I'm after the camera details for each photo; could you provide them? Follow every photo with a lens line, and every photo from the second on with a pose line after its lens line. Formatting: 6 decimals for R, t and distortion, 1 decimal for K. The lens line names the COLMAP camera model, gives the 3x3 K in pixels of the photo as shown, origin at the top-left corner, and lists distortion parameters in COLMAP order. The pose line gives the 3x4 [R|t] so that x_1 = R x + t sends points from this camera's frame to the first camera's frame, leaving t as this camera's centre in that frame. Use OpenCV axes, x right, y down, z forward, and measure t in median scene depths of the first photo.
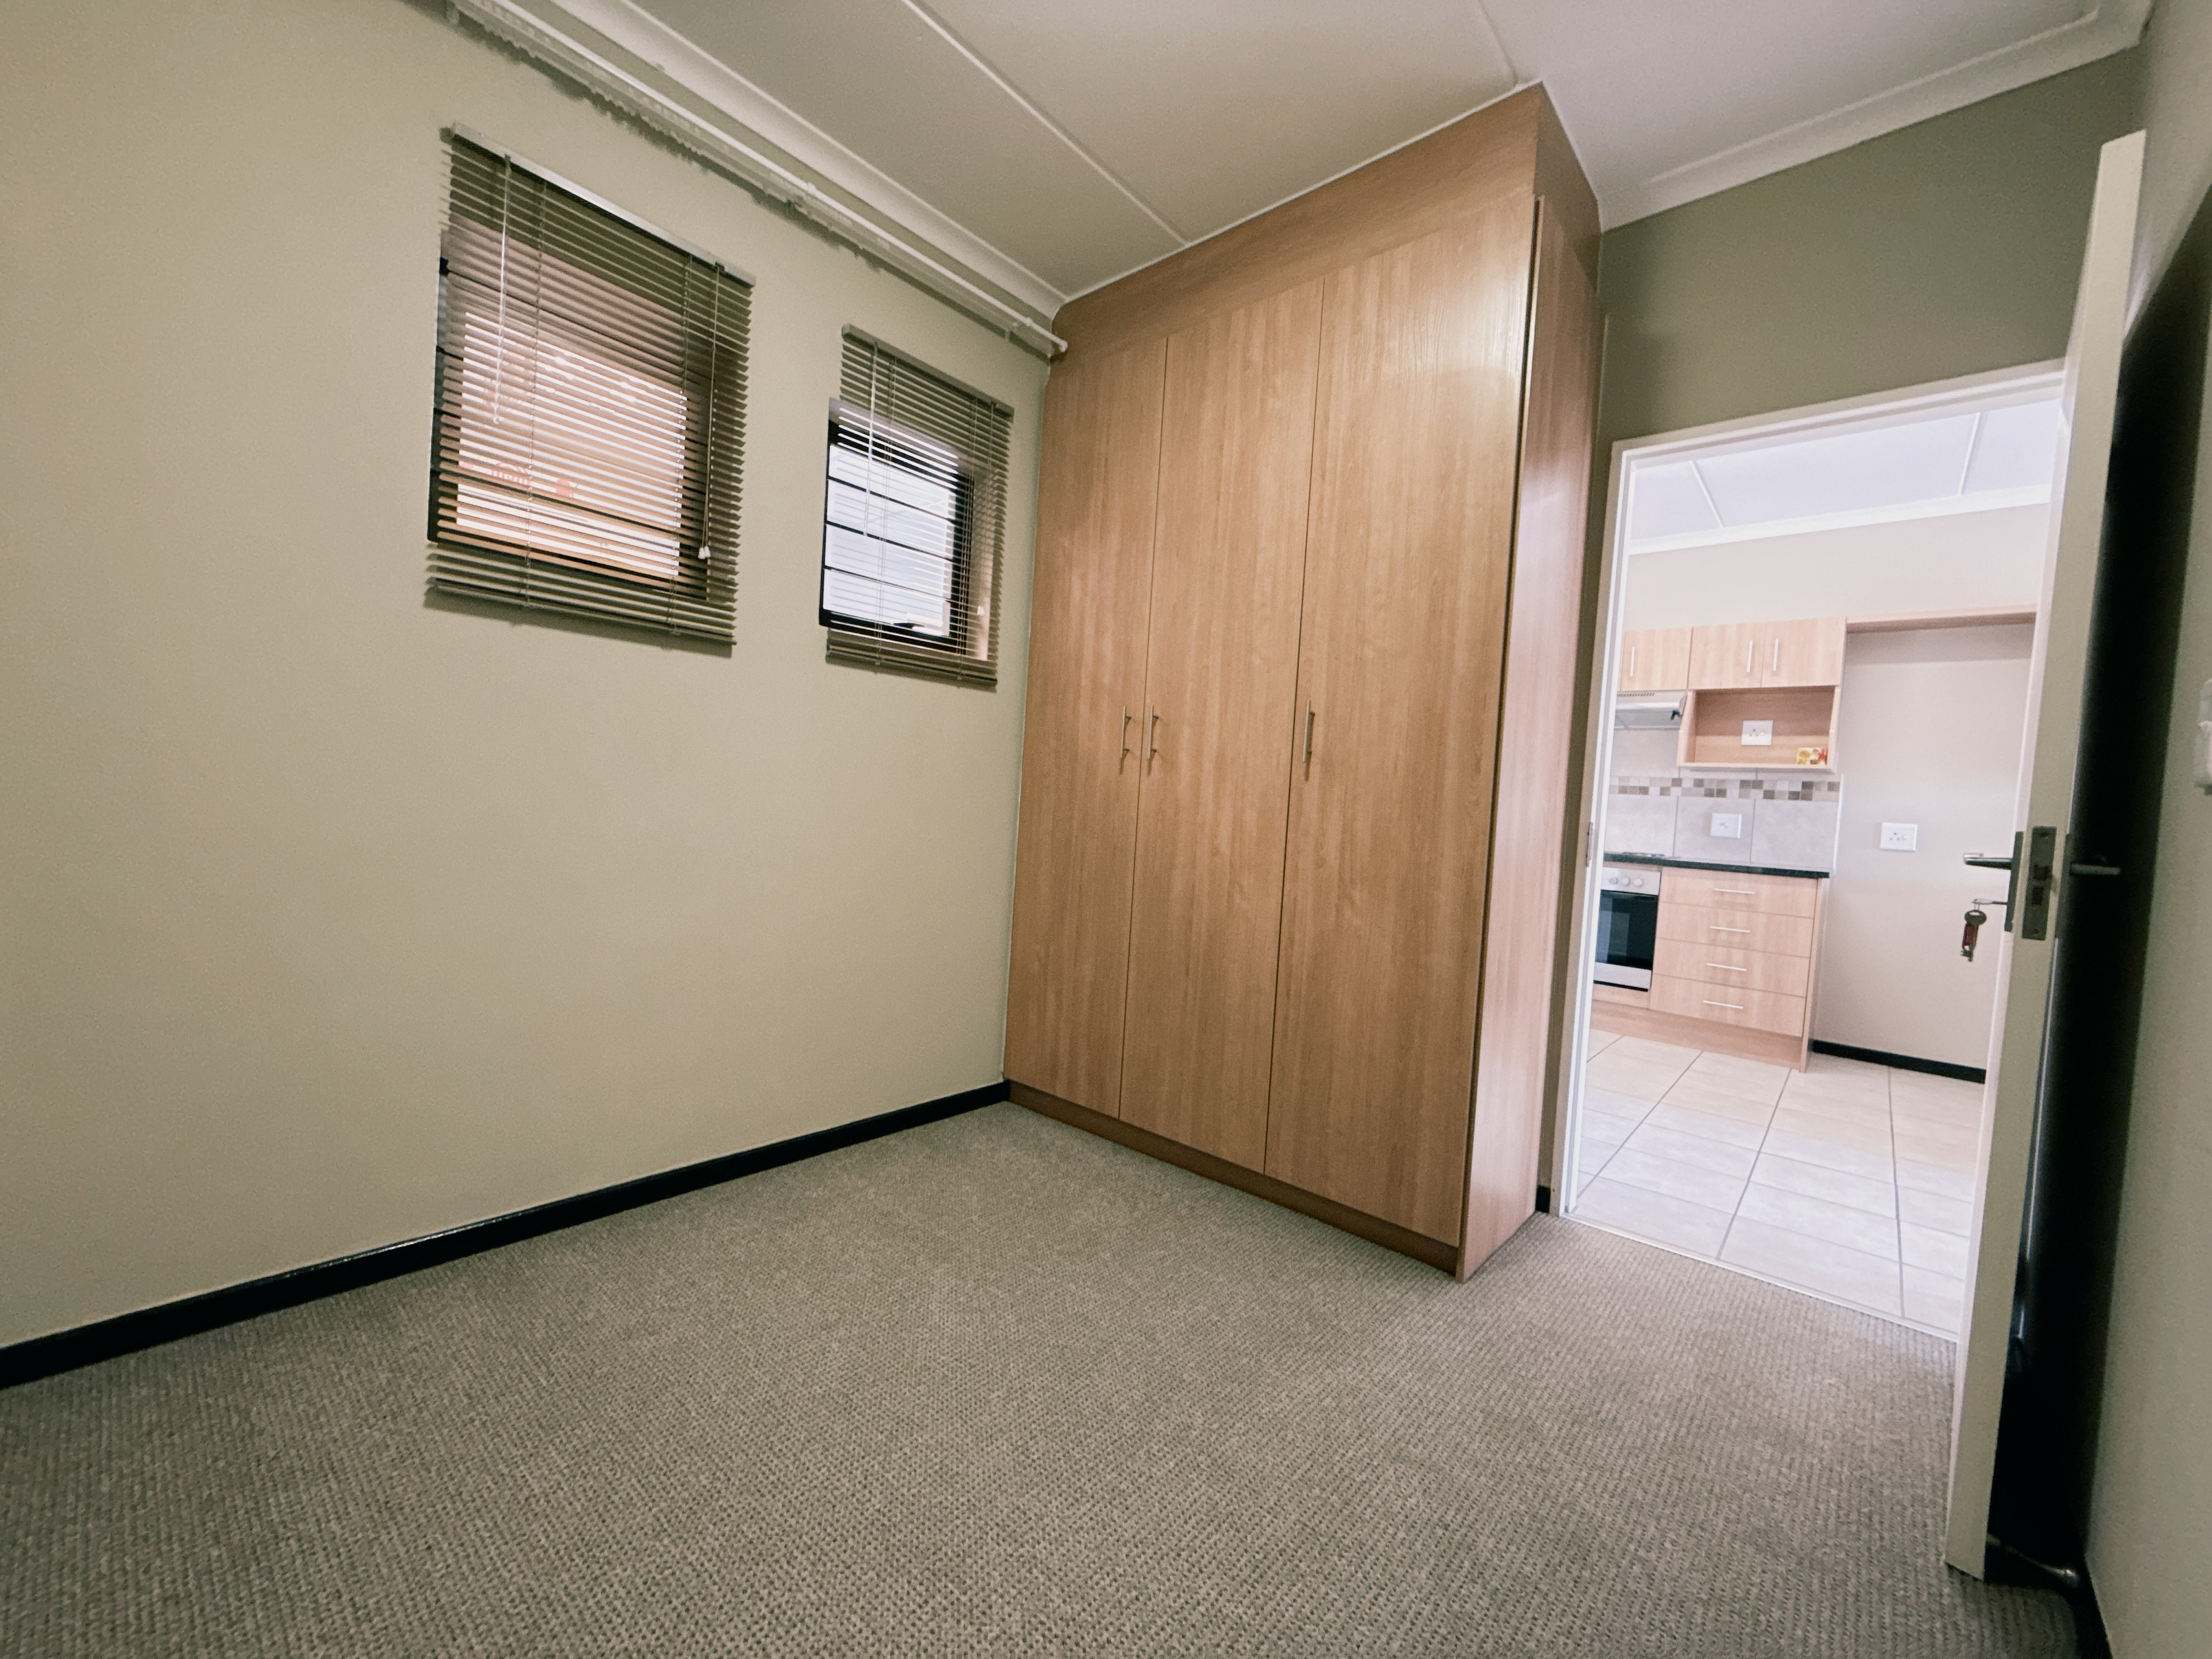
lens RADIAL K [[877.5, 0, 1101.9], [0, 877.5, 827.9], [0, 0, 1]] dist [0.000573, -0.000106]
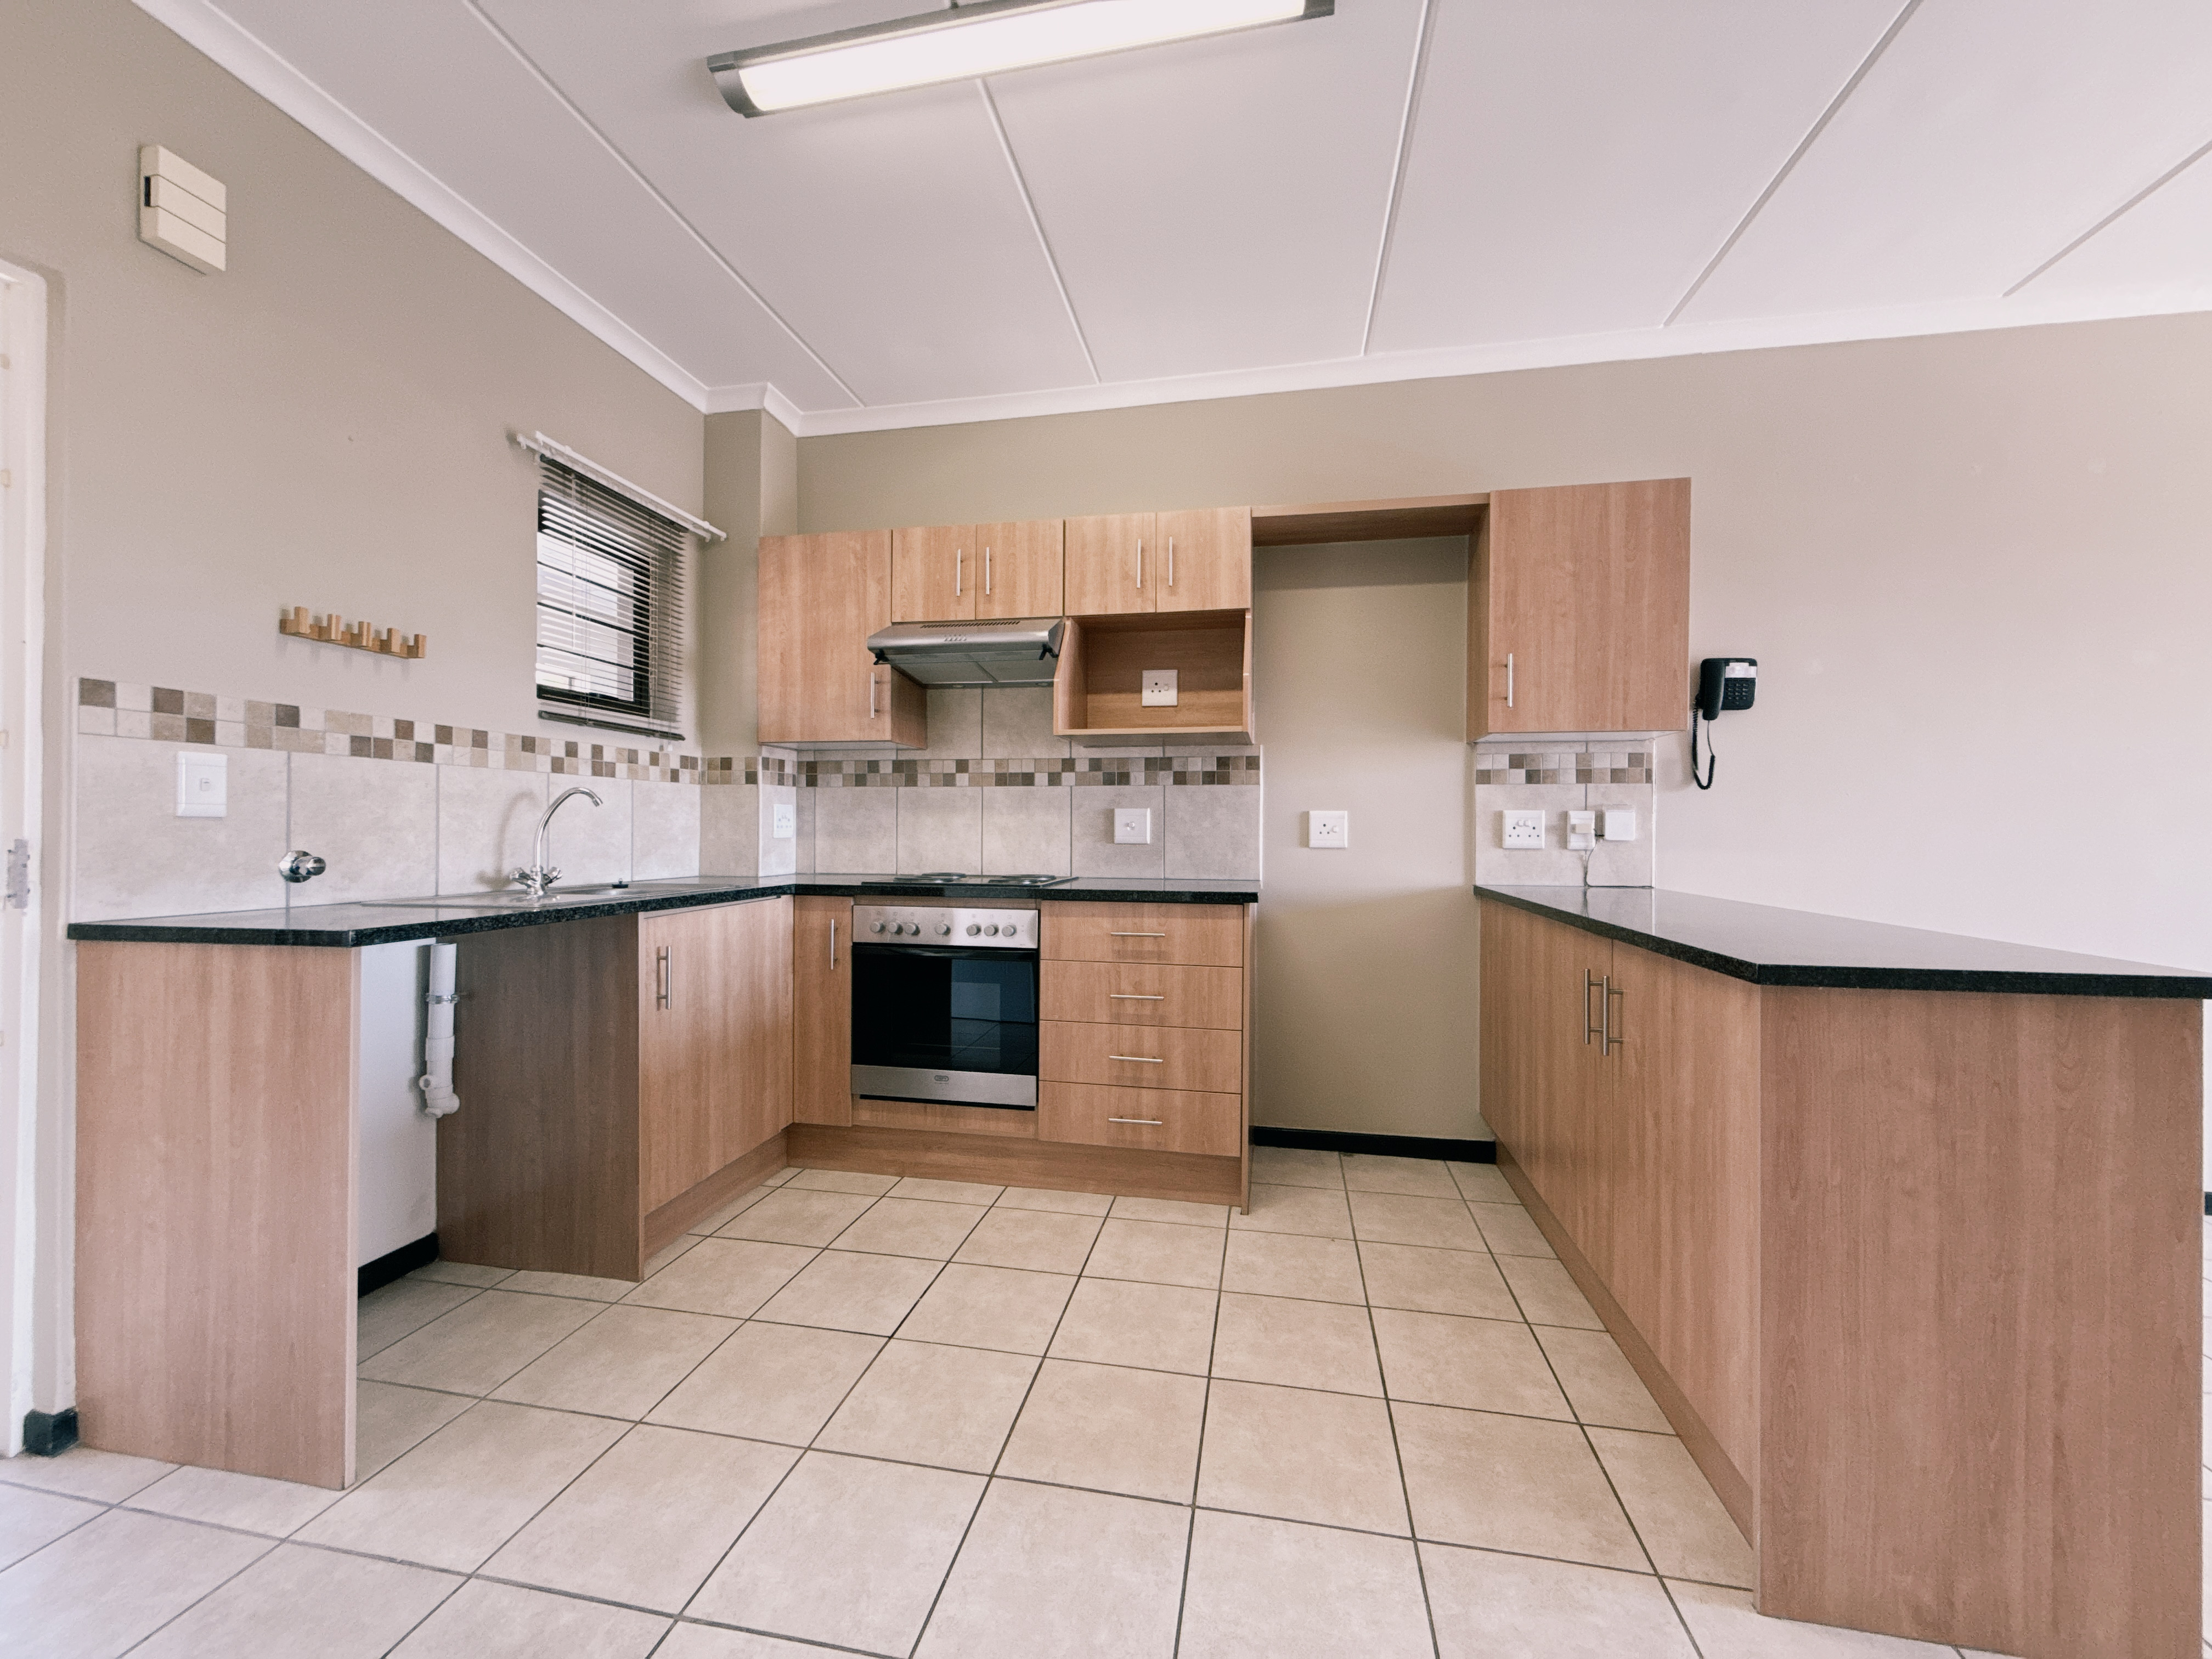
lens RADIAL K [[877.5, 0, 1101.9], [0, 877.5, 827.9], [0, 0, 1]] dist [0.000573, -0.000106]
pose [[0.862323, -0.056324, 0.503216, 0.367623], [0.064947, 0.997889, 0.000398, -0.003094], [-0.502176, 0.032339, 0.864161, 0.448616]]
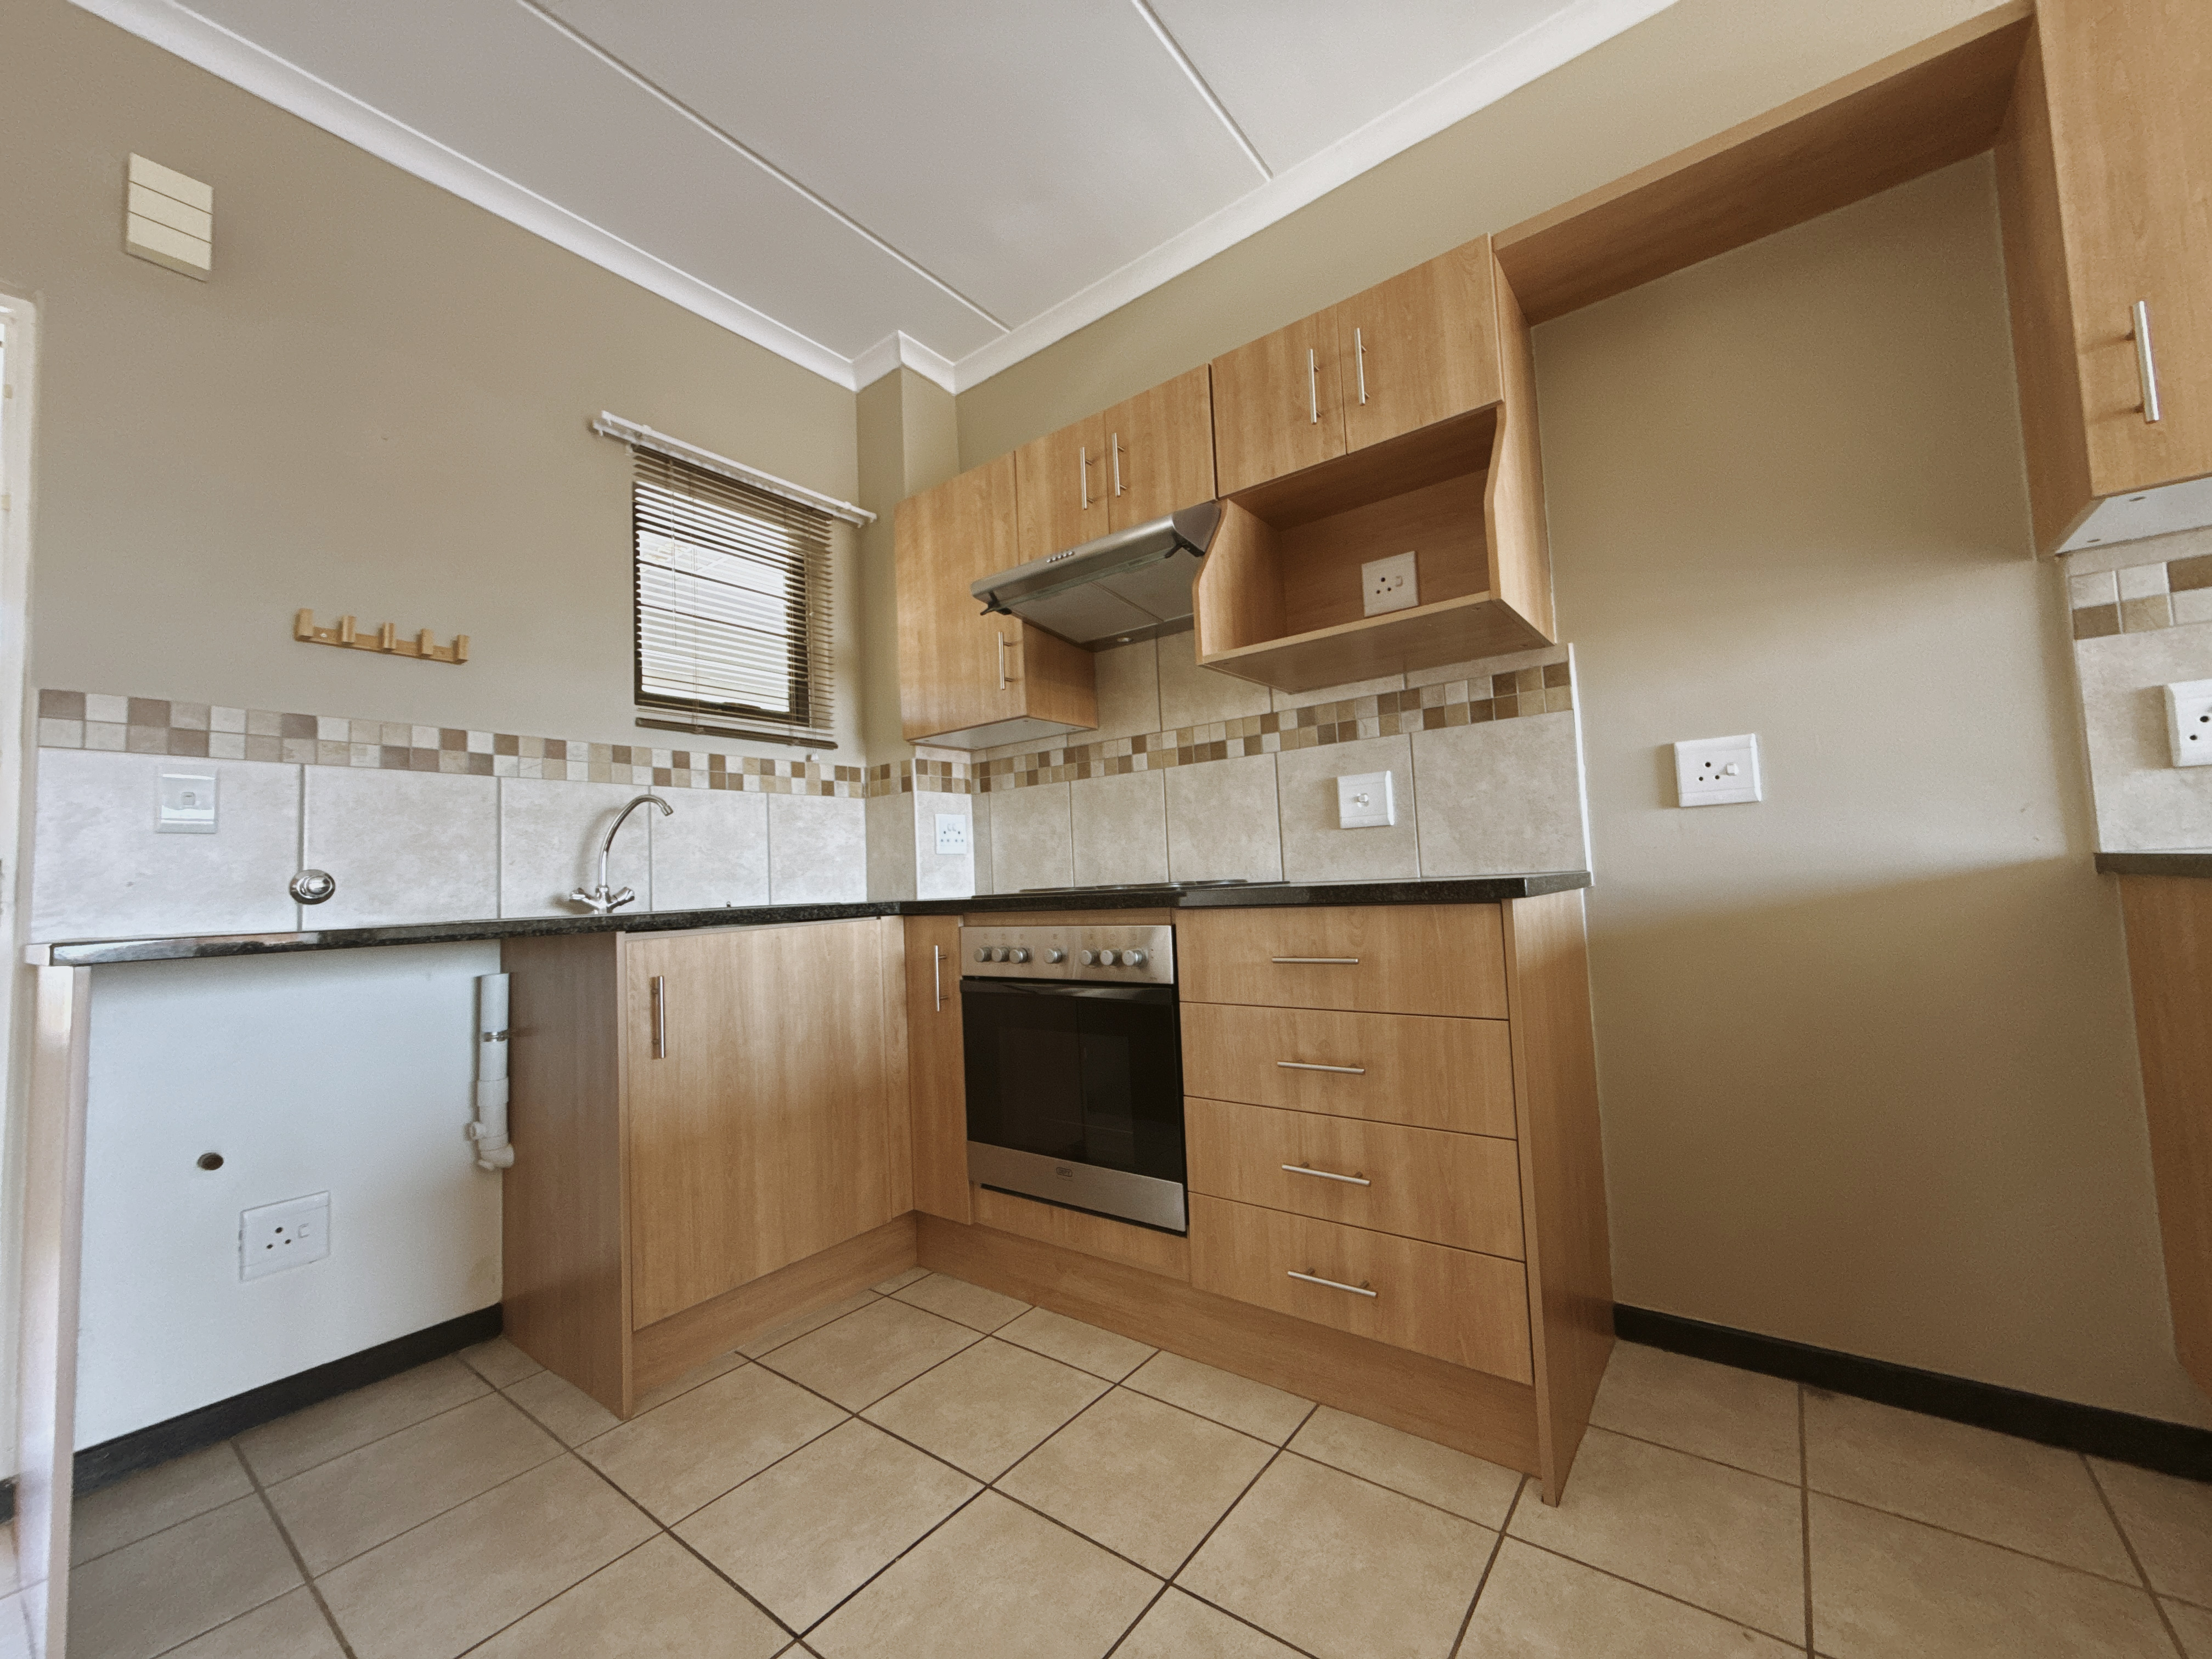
lens RADIAL K [[875.8, 0, 1103.1], [0, 875.8, 828.7], [0, 0, 1]] dist [-0.000024, 0.000057]
pose [[0.991726, -0.102536, 0.077245, 0.568713], [0.109474, 0.989750, -0.091706, 0.039440], [-0.067050, 0.099404, 0.992786, 0.596318]]
